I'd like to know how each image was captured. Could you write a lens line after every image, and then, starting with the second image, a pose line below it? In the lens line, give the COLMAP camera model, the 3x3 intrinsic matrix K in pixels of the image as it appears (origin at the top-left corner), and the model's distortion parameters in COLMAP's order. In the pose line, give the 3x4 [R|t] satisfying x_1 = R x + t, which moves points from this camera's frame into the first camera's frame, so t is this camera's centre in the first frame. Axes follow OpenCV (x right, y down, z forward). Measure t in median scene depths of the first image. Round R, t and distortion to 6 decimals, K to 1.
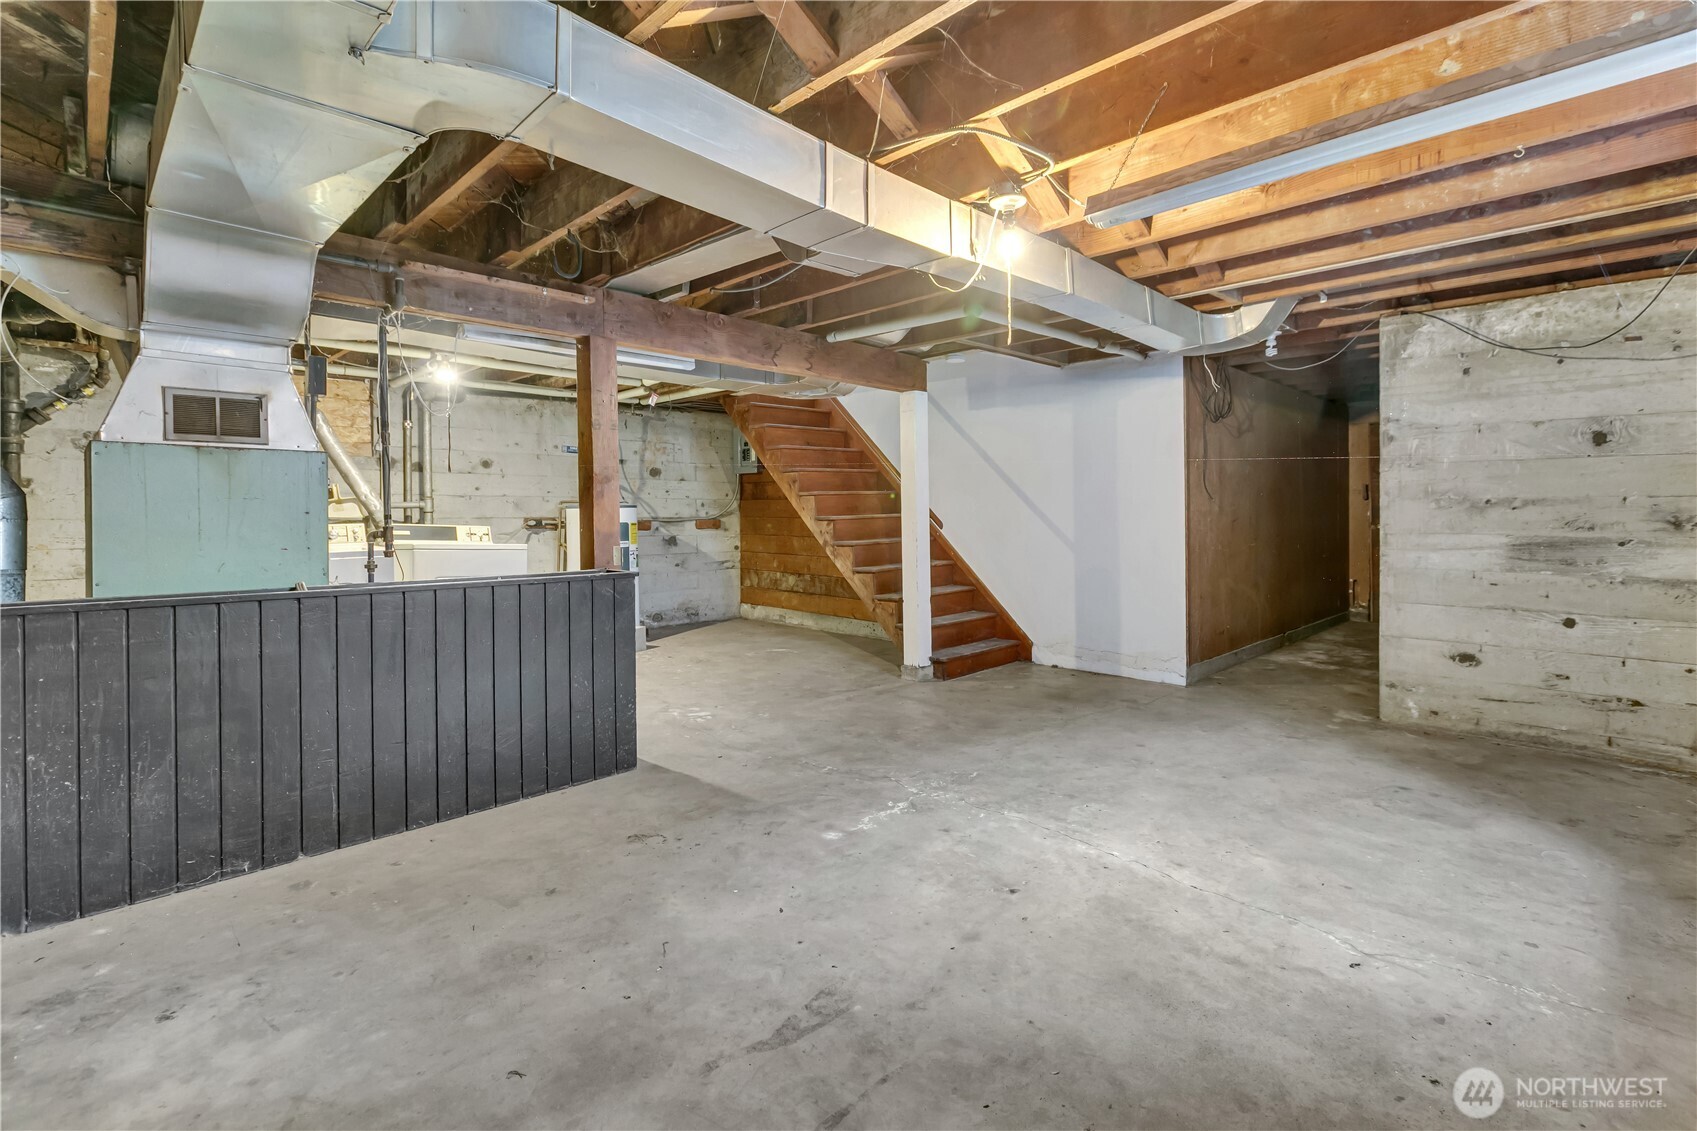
lens RADIAL K [[775.2, 0, 862.1], [0, 775.2, 537.5], [0, 0, 1]] dist [-0.001486, 0.000540]
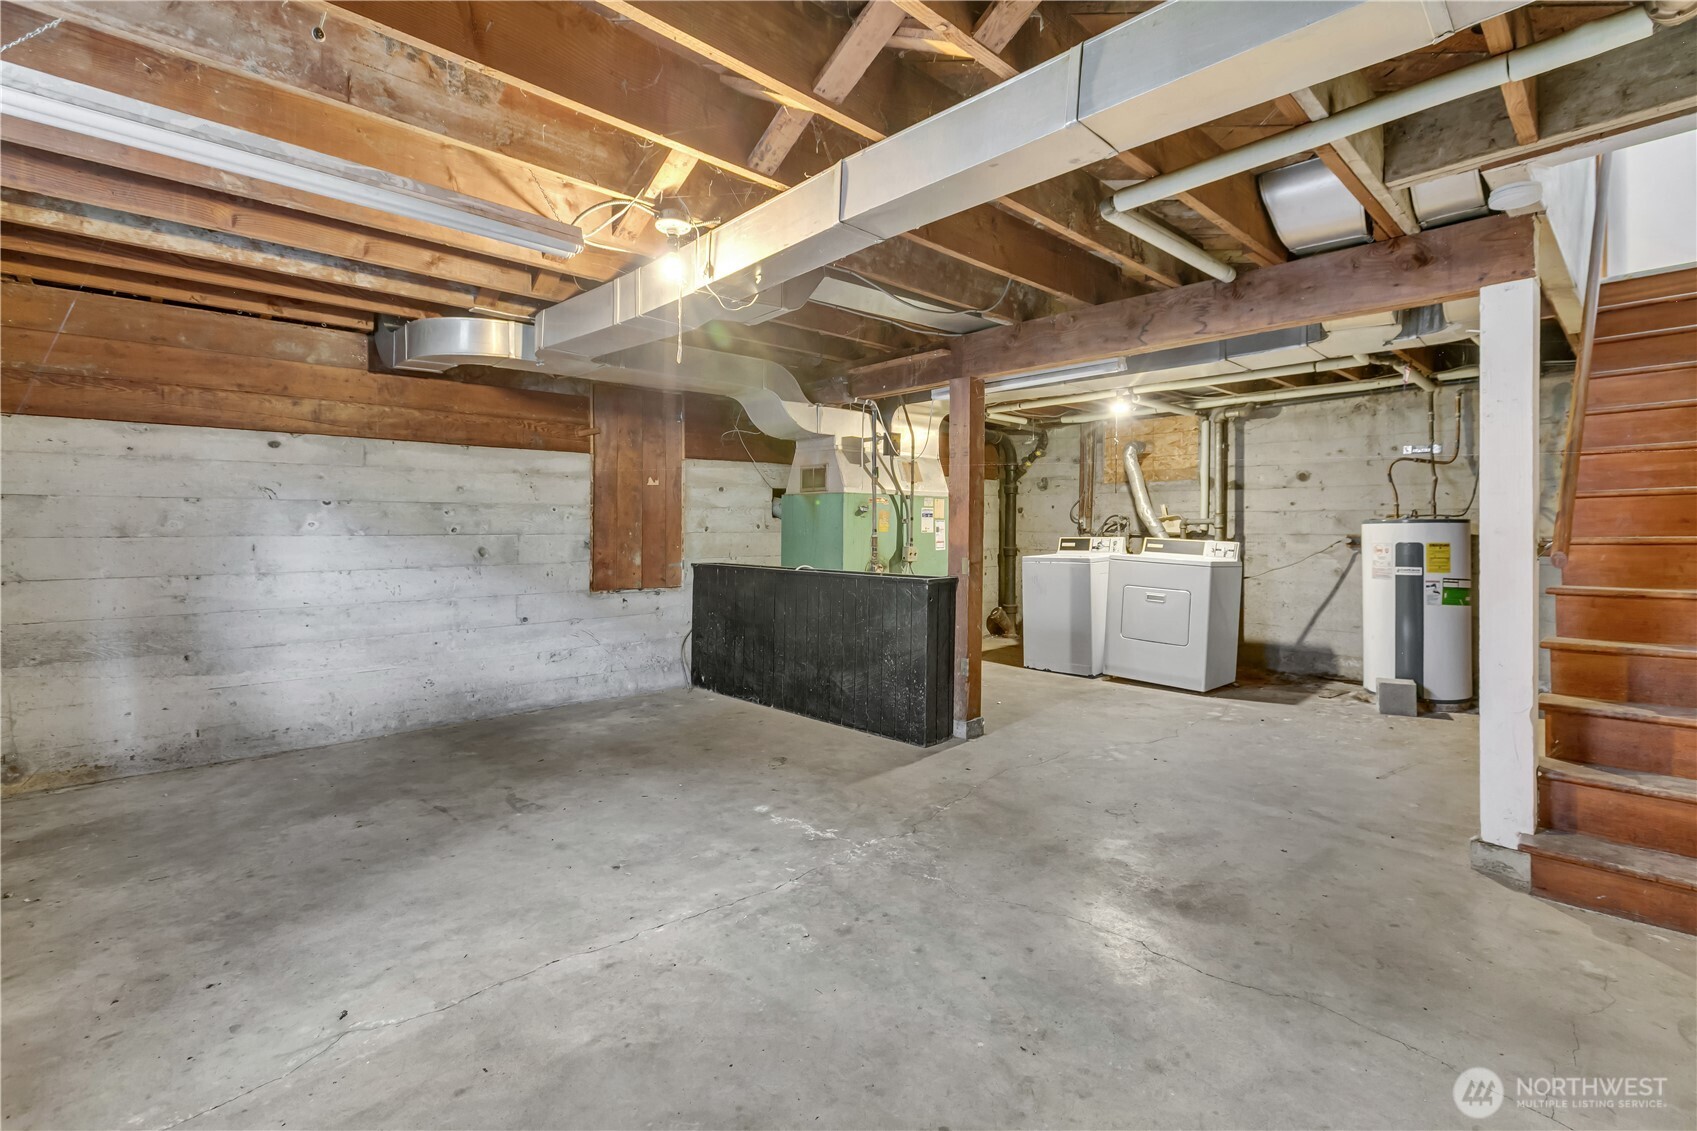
lens RADIAL K [[775.2, 0, 862.1], [0, 775.2, 537.5], [0, 0, 1]] dist [-0.001486, 0.000540]
pose [[-0.023130, 0.013797, -0.999637, 1.156607], [-0.034140, 0.999311, 0.014582, -0.041903], [0.999149, 0.034465, -0.022643, 1.216527]]
